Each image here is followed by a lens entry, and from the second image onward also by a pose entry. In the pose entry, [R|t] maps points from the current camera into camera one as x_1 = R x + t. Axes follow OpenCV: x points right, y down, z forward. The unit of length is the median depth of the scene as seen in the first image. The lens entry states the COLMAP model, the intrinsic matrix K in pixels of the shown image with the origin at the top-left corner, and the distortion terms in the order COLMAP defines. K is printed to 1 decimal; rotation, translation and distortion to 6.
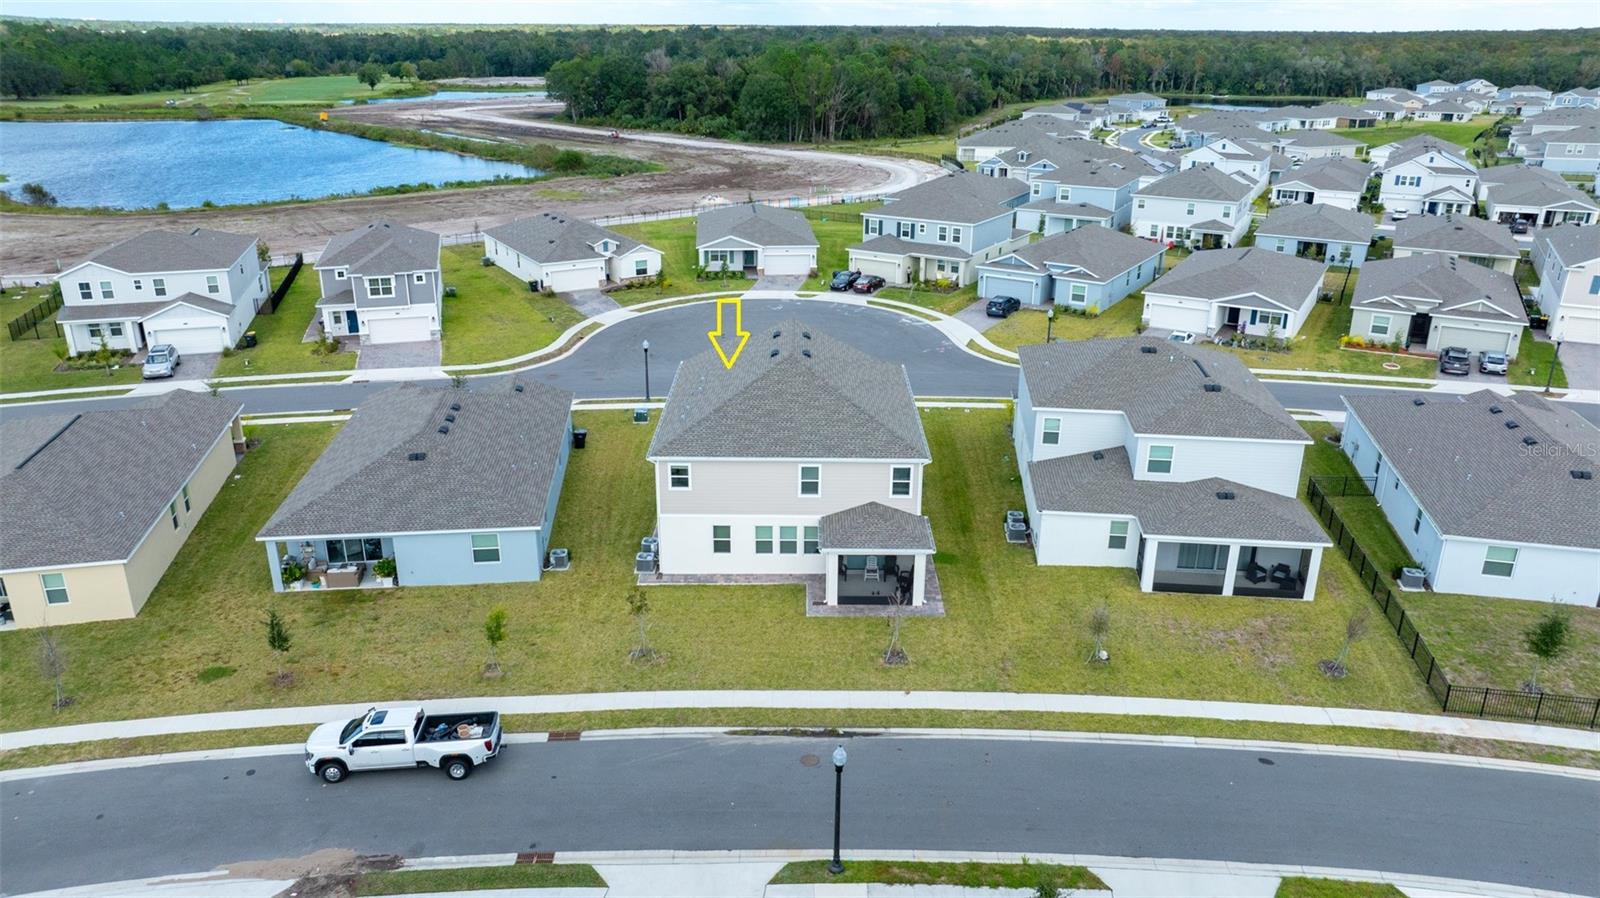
lens RADIAL K [[1124.9, 0, 803.4], [0, 1124.9, 449.0], [0, 0, 1]] dist [-0.020951, 0.001590]
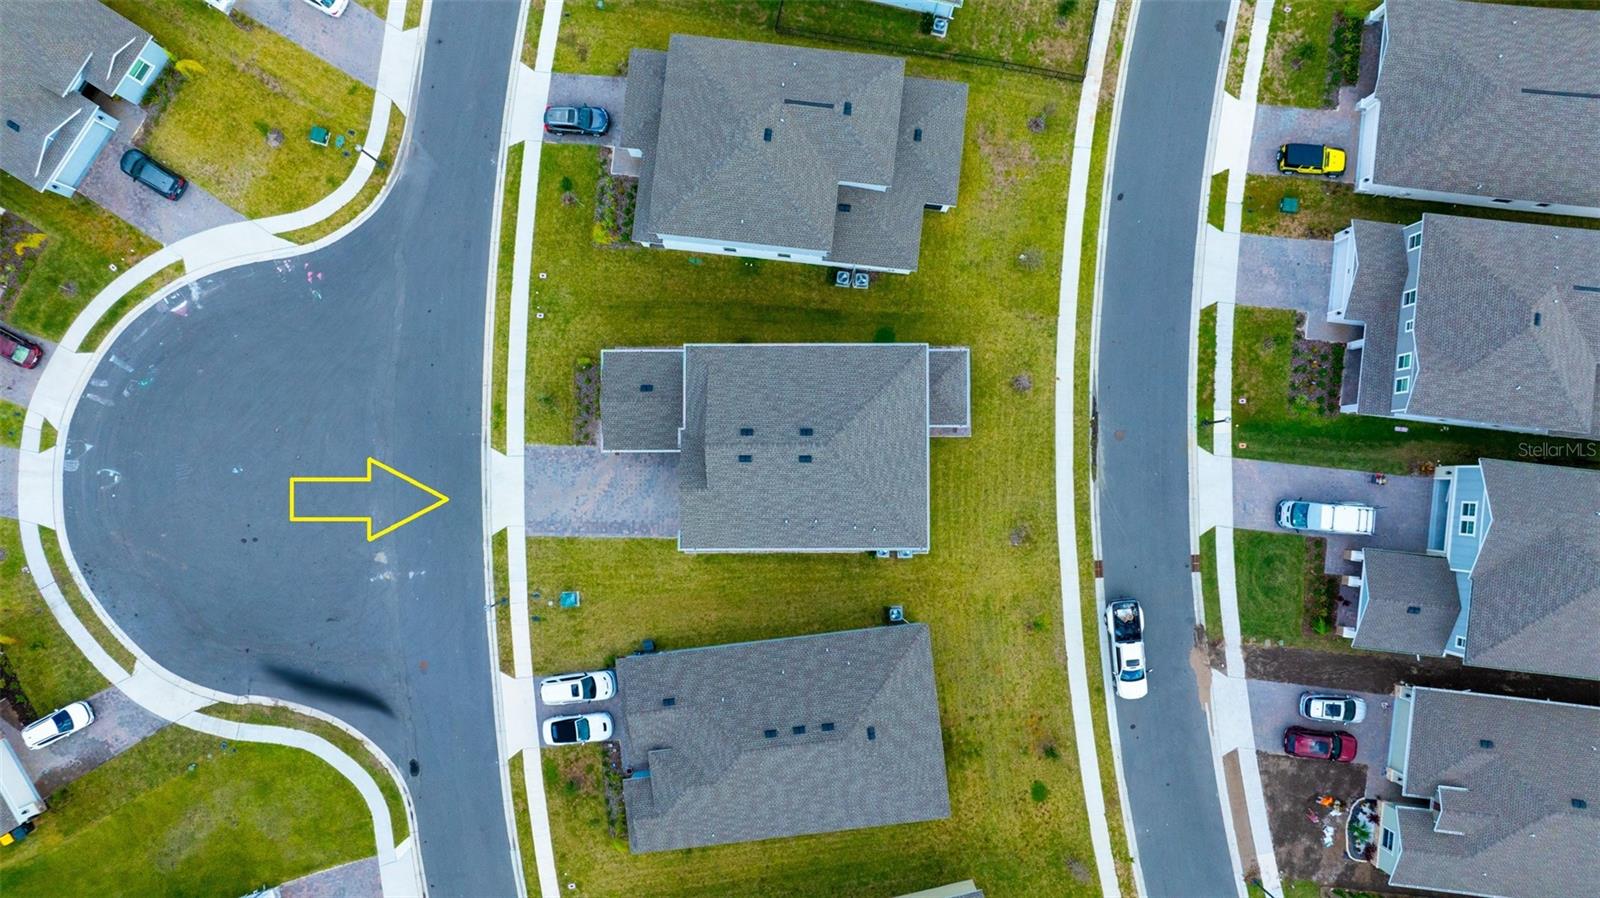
lens RADIAL K [[1132.9, 0, 751.9], [0, 1132.9, 450.6], [0, 0, 1]] dist [-0.011782, -0.003169]
pose [[-0.001745, -0.999823, 0.018750, -0.023863], [0.356640, 0.016895, 0.934089, -0.751972], [-0.934240, 0.008316, 0.356547, 0.389135]]
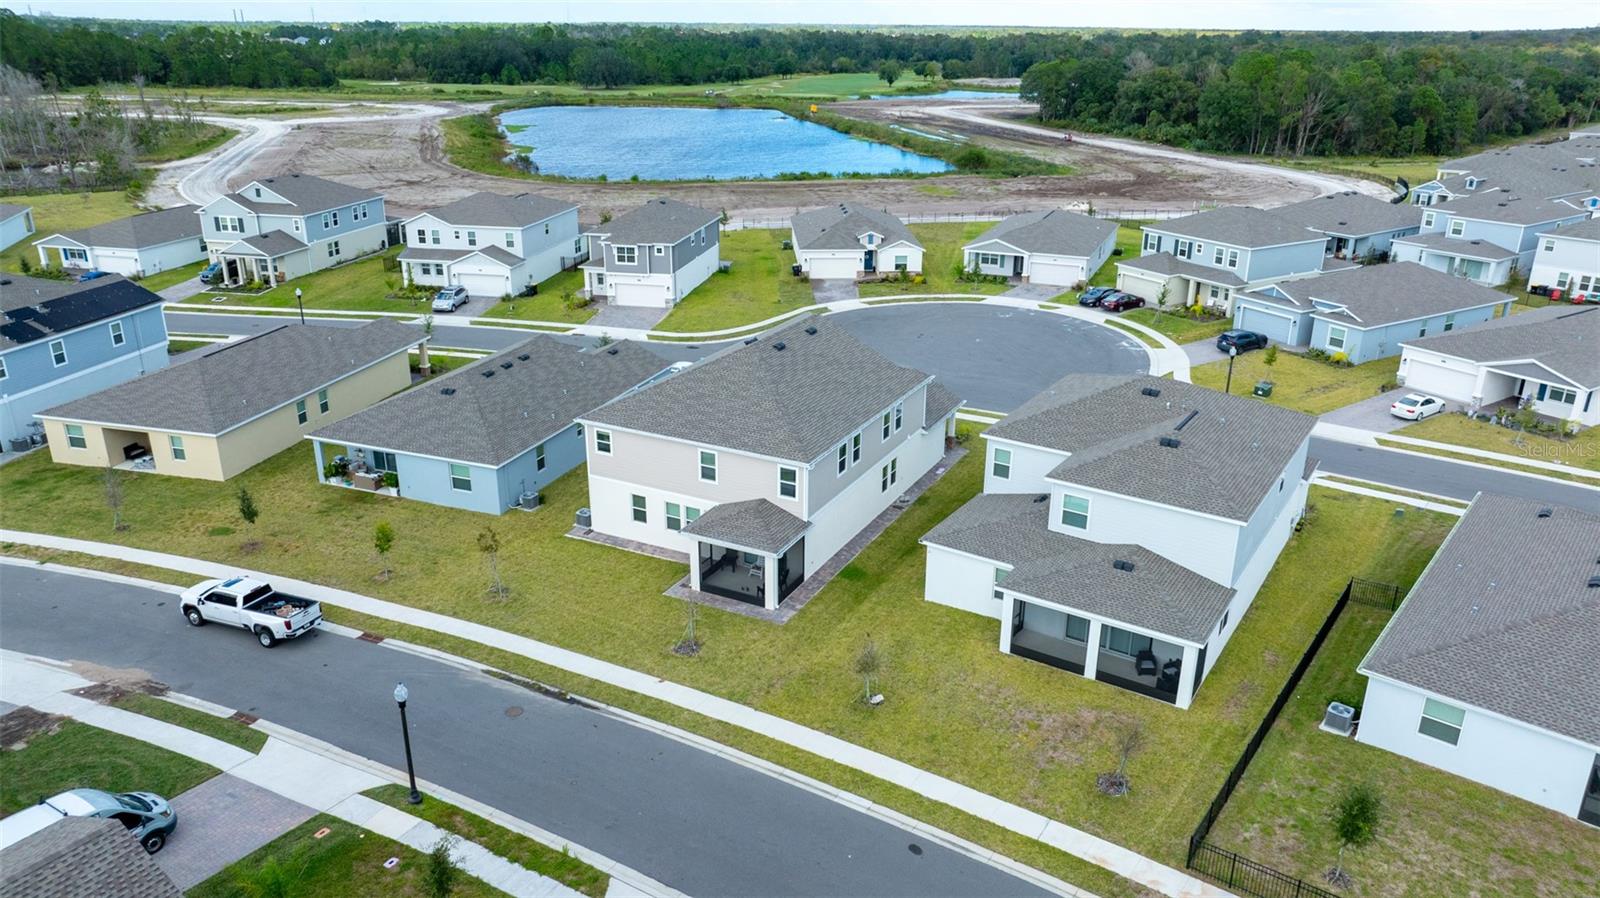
lens RADIAL K [[1124.9, 0, 803.4], [0, 1124.9, 449.0], [0, 0, 1]] dist [-0.020951, 0.001590]
pose [[0.889721, 0.161182, -0.427103, 0.285035], [-0.162310, 0.986152, 0.034041, -0.019806], [0.426675, 0.039036, 0.903562, 0.066880]]
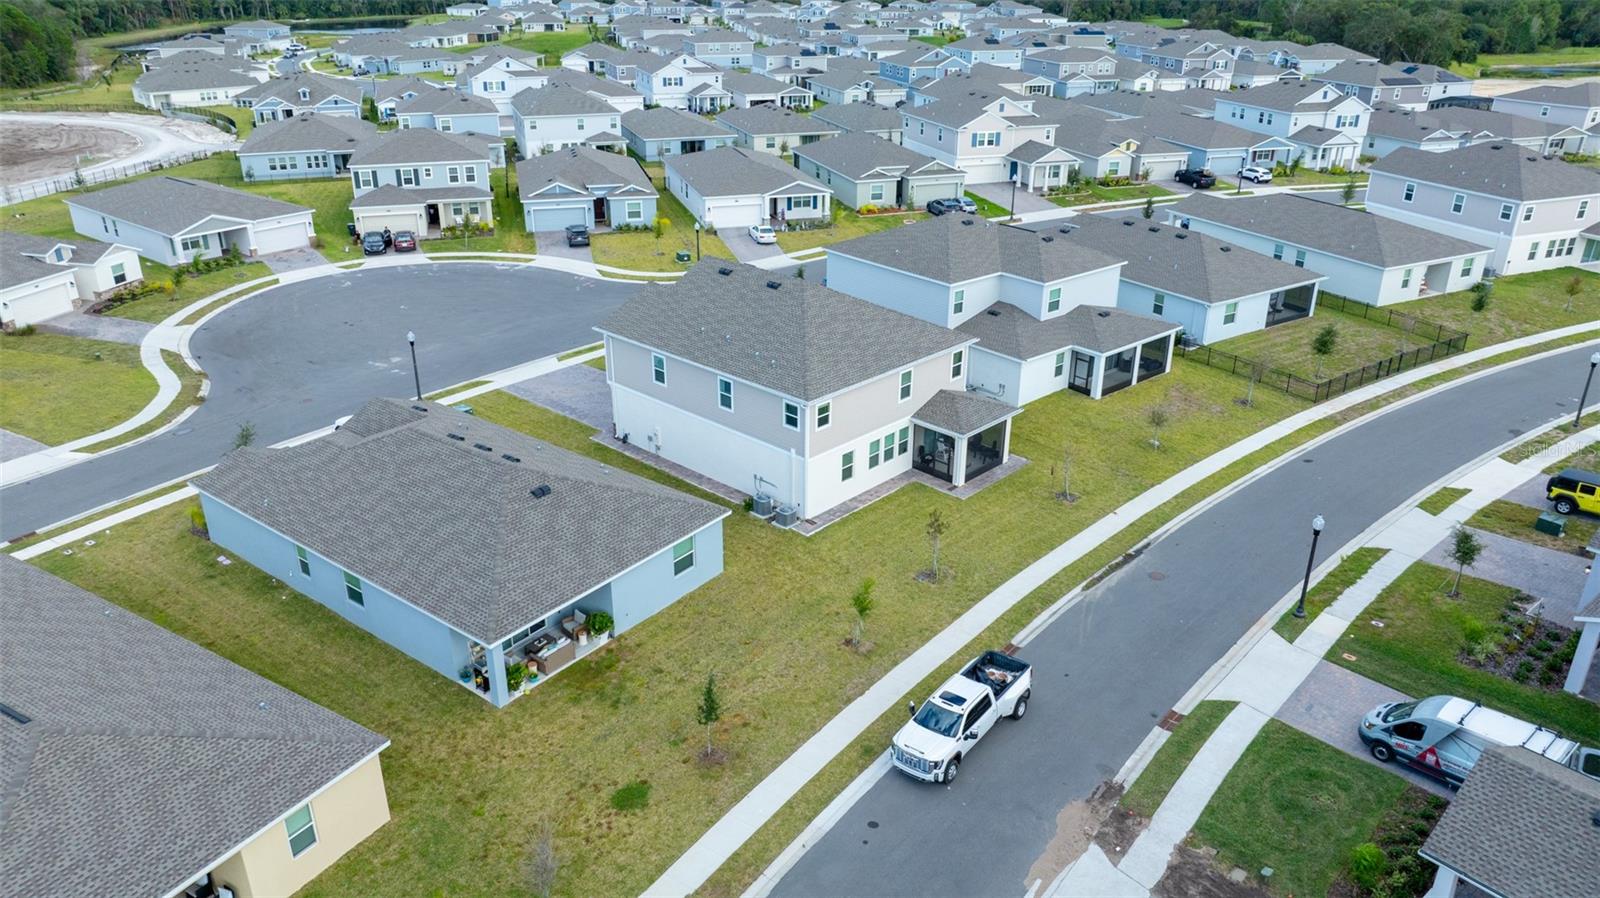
lens RADIAL K [[1124.9, 0, 803.4], [0, 1124.9, 449.0], [0, 0, 1]] dist [-0.020951, 0.001590]
pose [[0.687729, -0.297704, 0.662119, -0.437260], [0.255608, 0.952945, 0.162971, -0.062739], [-0.679480, 0.057163, 0.731464, 0.160441]]
